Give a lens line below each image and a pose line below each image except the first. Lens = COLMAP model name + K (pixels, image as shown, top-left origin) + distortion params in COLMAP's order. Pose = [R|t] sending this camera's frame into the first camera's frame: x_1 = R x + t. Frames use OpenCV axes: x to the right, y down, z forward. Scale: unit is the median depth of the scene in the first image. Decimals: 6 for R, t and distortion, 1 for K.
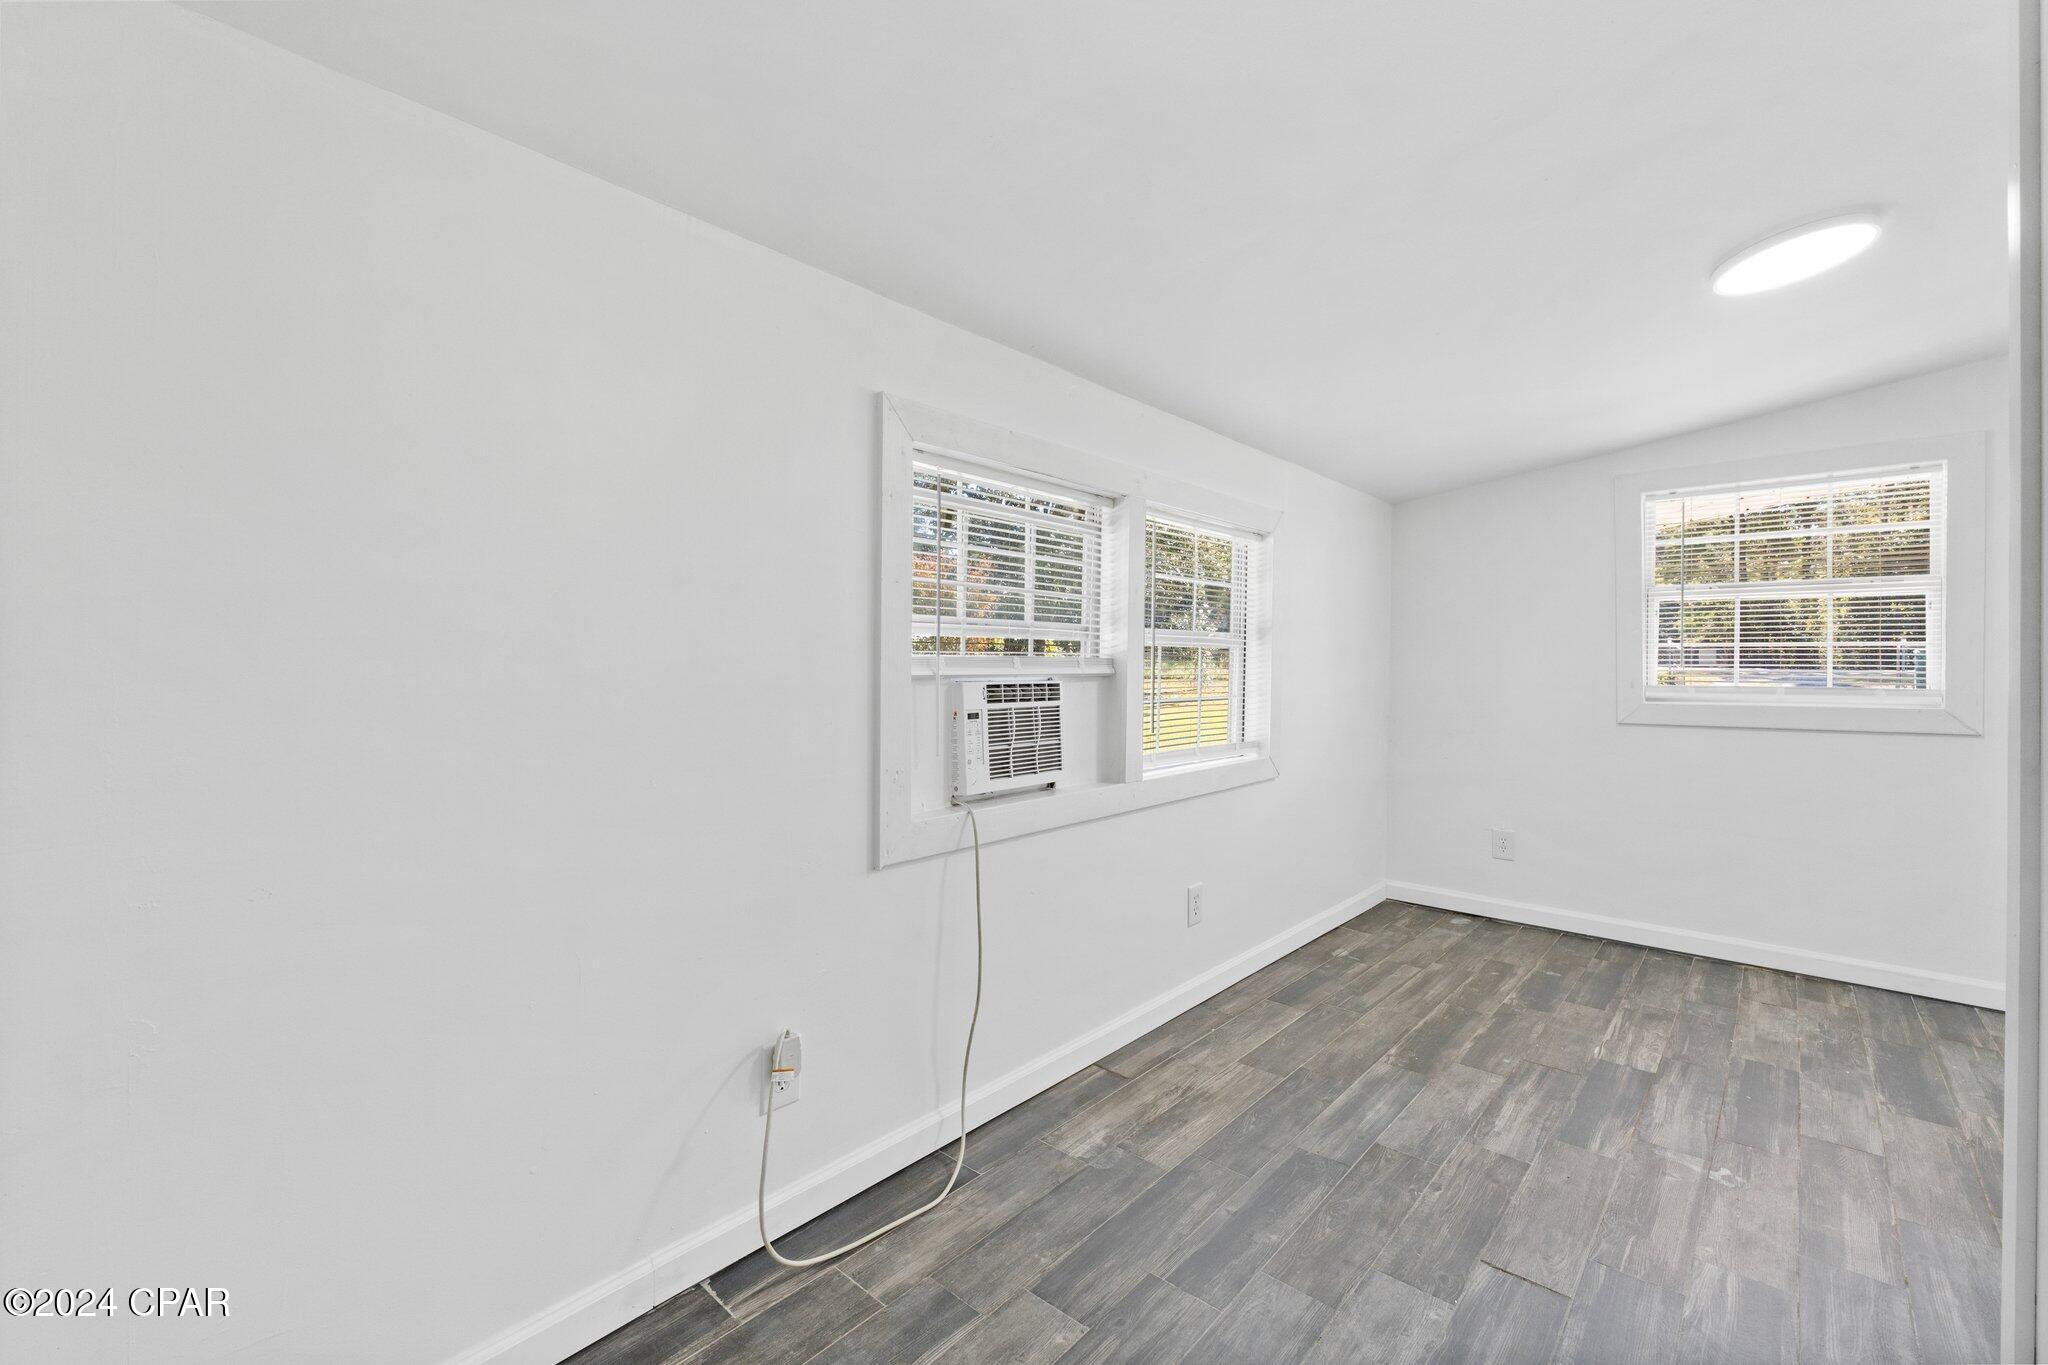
lens RADIAL K [[865.1, 0, 1018.7], [0, 865.1, 675.1], [0, 0, 1]] dist [-0.009012, 0.000143]
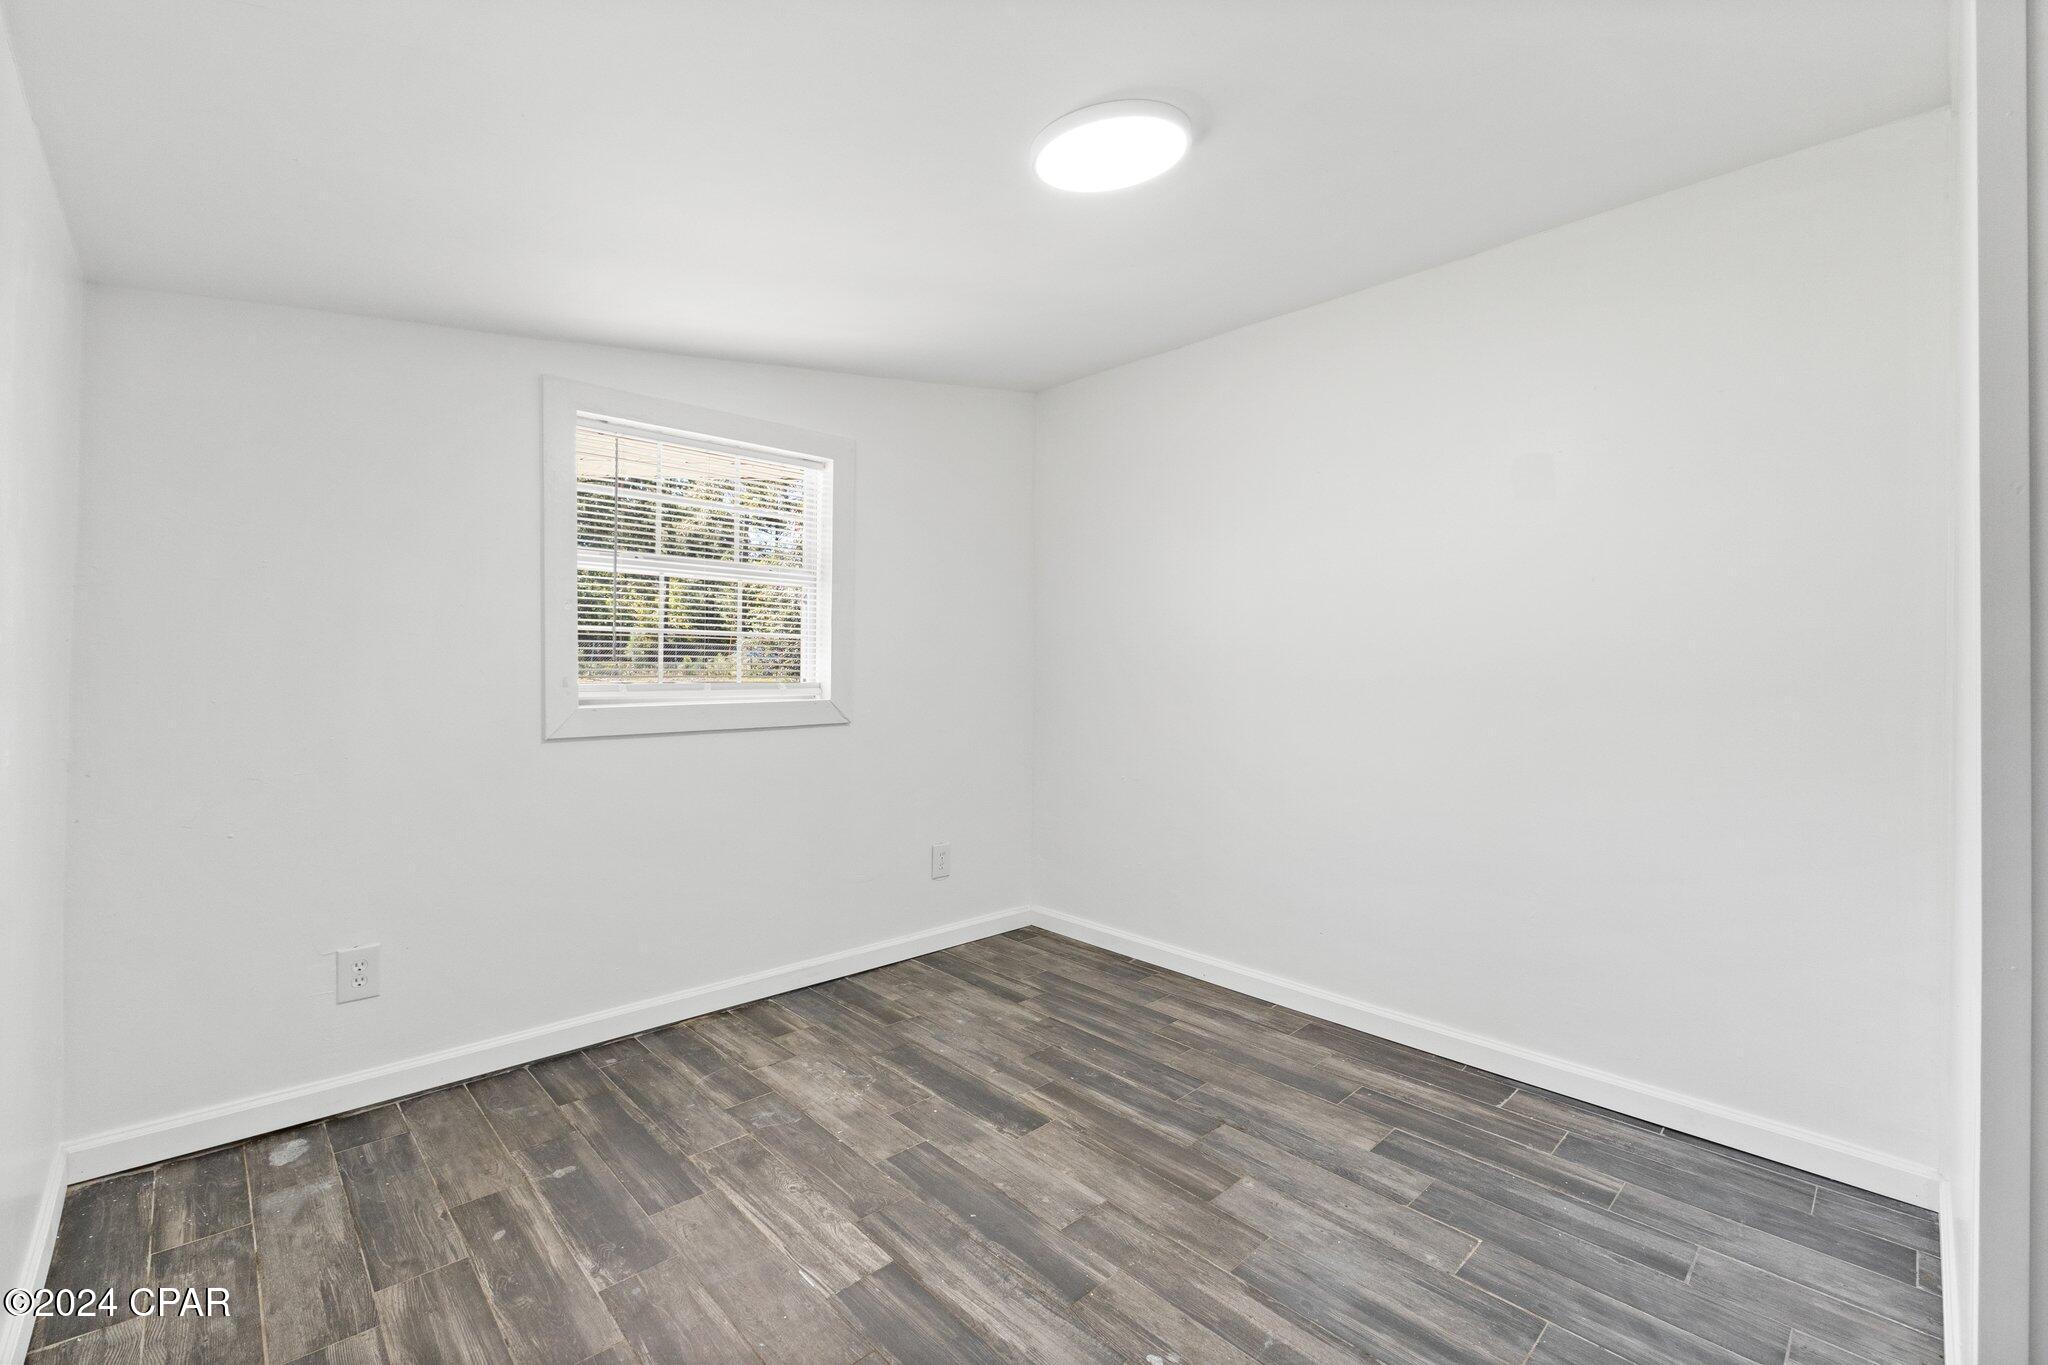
lens RADIAL K [[865.1, 0, 1017.9], [0, 865.1, 667.4], [0, 0, 1]] dist [-0.009012, 0.000143]
pose [[0.094989, -0.004750, 0.995467, 0.063921], [0.002768, 0.999986, 0.004507, -0.004322], [-0.995474, 0.002328, 0.095001, 0.680765]]
